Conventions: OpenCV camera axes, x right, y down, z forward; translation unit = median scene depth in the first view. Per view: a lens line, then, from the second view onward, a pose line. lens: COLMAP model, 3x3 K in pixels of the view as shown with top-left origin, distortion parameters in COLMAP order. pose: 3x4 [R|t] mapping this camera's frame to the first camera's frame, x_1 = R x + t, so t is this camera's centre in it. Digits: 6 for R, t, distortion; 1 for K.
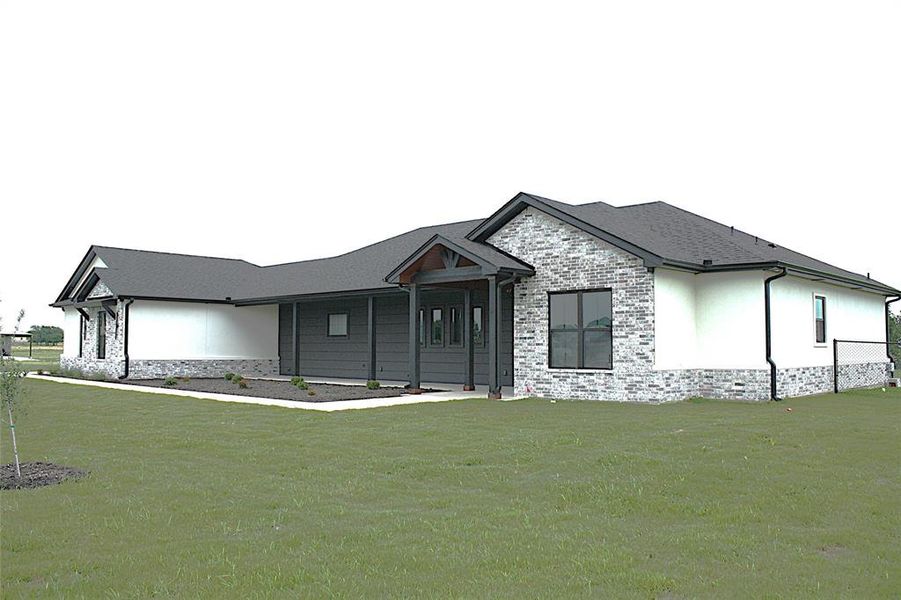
lens RADIAL K [[754.6, 0, 452.5], [0, 754.6, 305.1], [0, 0, 1]] dist [-0.131295, 0.001063]
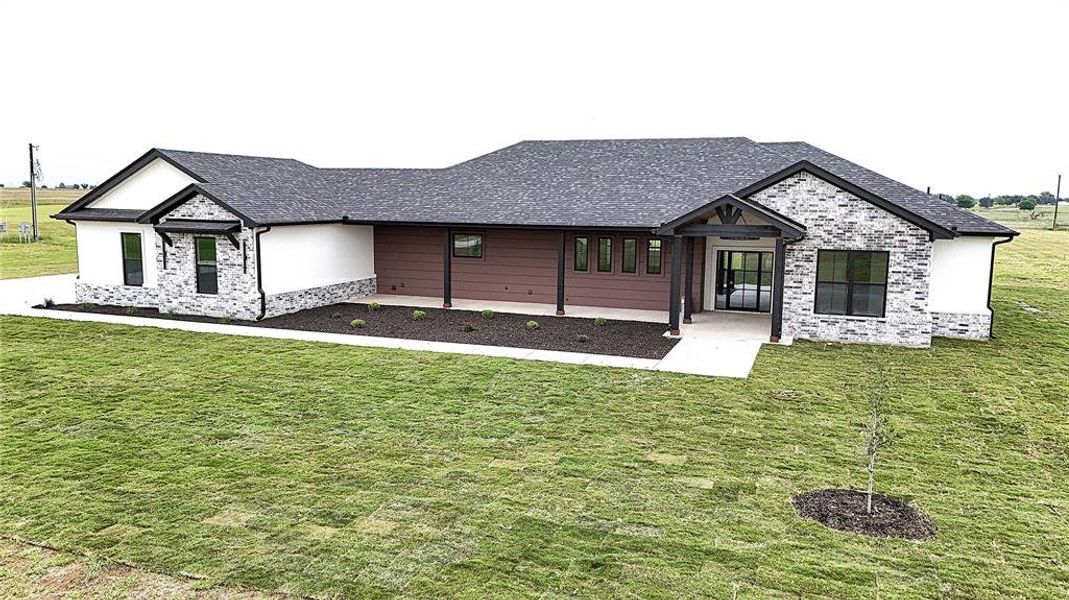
lens RADIAL K [[783.1, 0, 531.8], [0, 783.1, 296.7], [0, 0, 1]] dist [0.039090, -0.001745]
pose [[0.921594, -0.044398, 0.385608, -0.757361], [-0.029242, 0.982672, 0.183031, -0.155563], [-0.387053, -0.179956, 0.904326, 0.058848]]
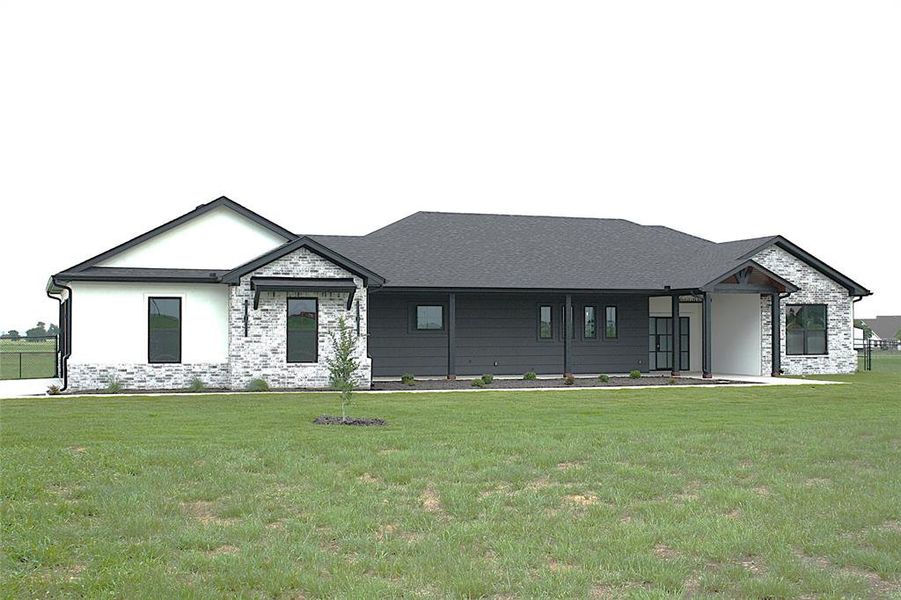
lens RADIAL K [[1250.4, 0, 452.4], [0, 1250.4, 301.4], [0, 0, 1]] dist [0.010296, 0.000000]
pose [[0.443032, 0.021576, 0.896246, -2.406672], [-0.048234, 0.998836, -0.000203, 0.009620], [-0.895207, -0.043139, 0.443557, 0.493033]]
